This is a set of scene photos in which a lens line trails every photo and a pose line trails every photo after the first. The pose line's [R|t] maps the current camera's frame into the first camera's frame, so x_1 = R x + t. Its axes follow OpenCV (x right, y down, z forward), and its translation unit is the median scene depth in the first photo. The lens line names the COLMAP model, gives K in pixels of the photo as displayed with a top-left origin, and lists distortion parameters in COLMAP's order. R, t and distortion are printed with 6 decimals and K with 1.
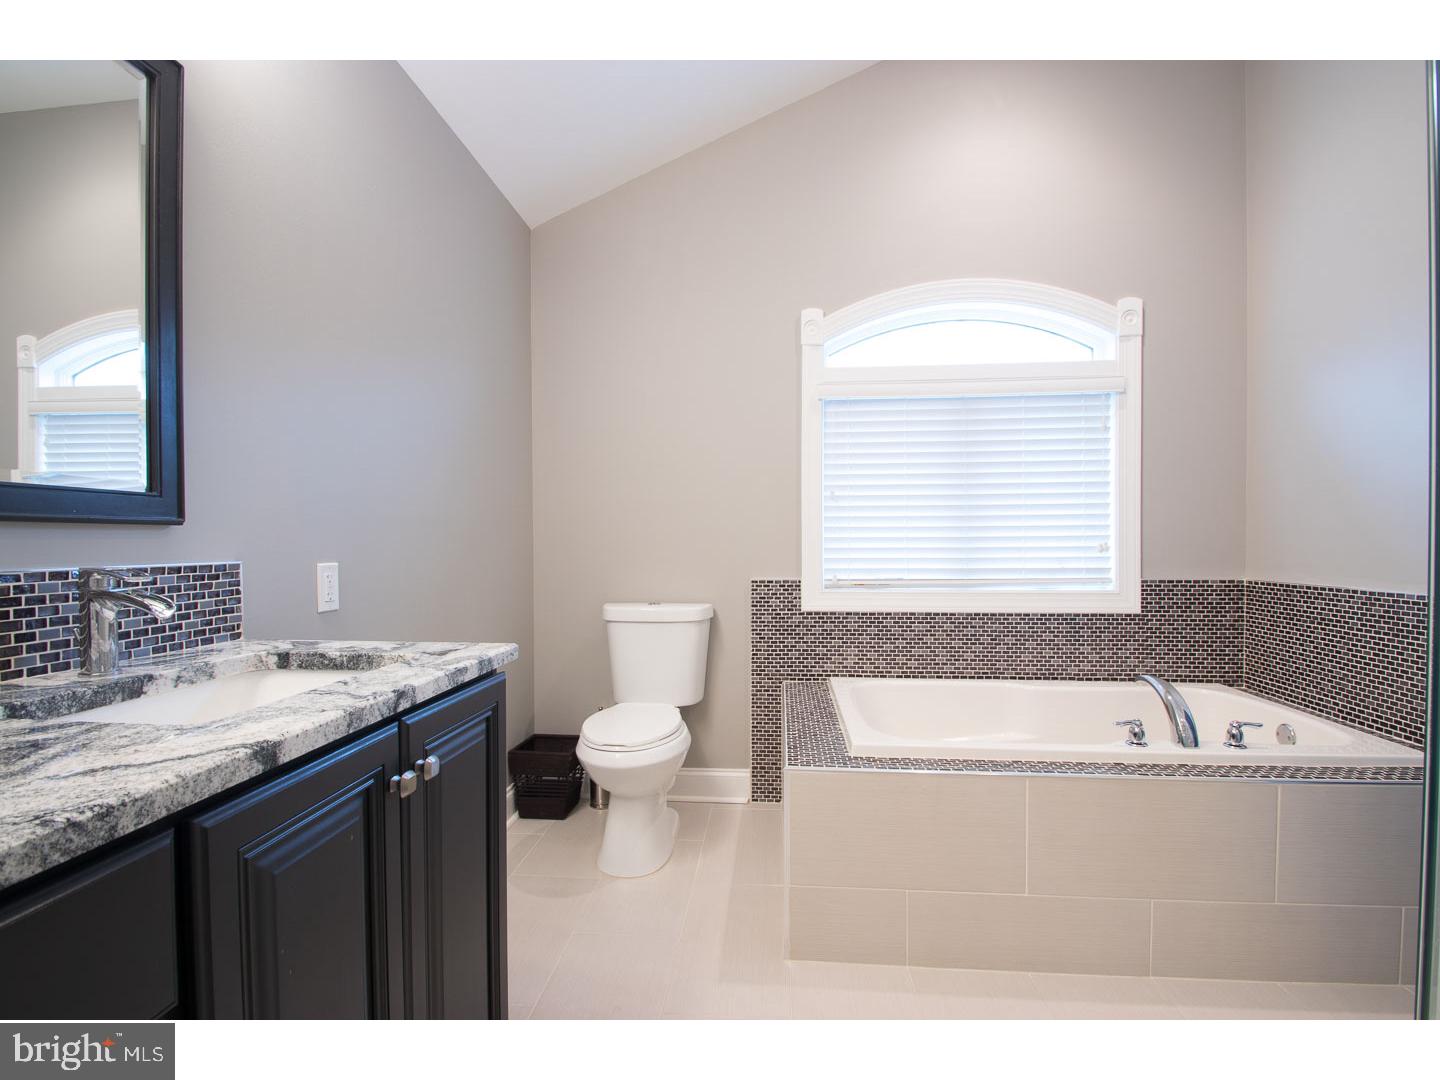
lens RADIAL K [[668.9, 0, 717.5], [0, 668.9, 552.5], [0, 0, 1]] dist [0.014509, -0.015485]
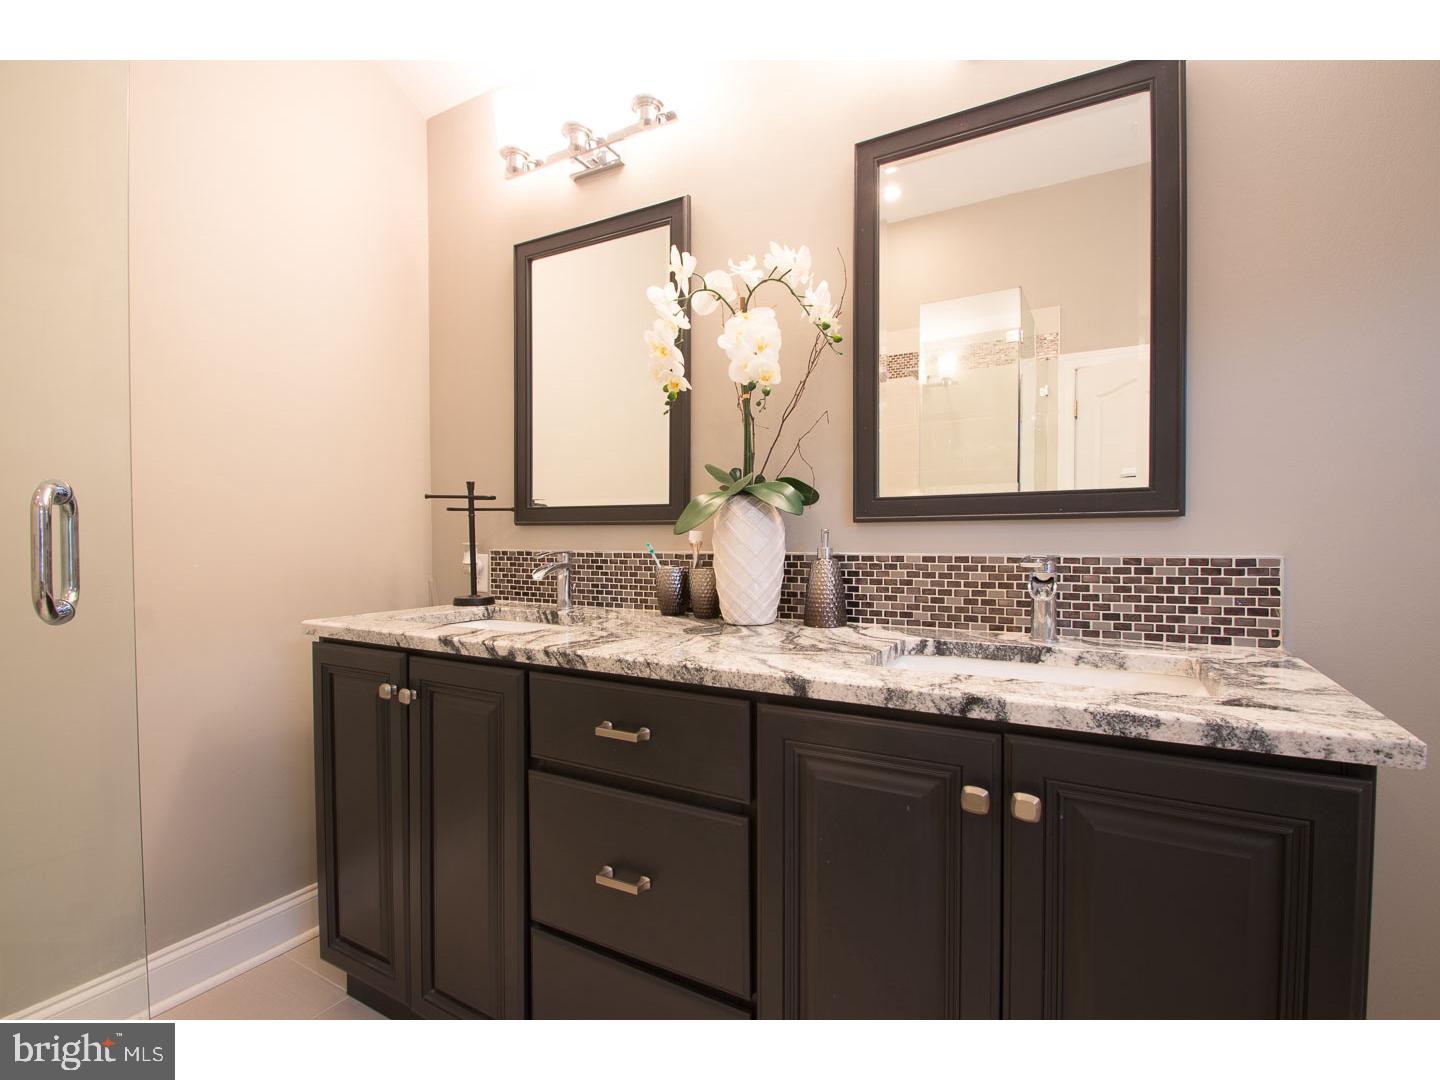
lens RADIAL K [[668.9, 0, 717.5], [0, 668.9, 552.5], [0, 0, 1]] dist [0.014509, -0.015485]
pose [[-0.417718, 0.023400, -0.908275, 0.497171], [-0.007225, 0.999551, 0.029075, -0.015204], [0.908548, 0.018708, -0.417361, 1.035285]]
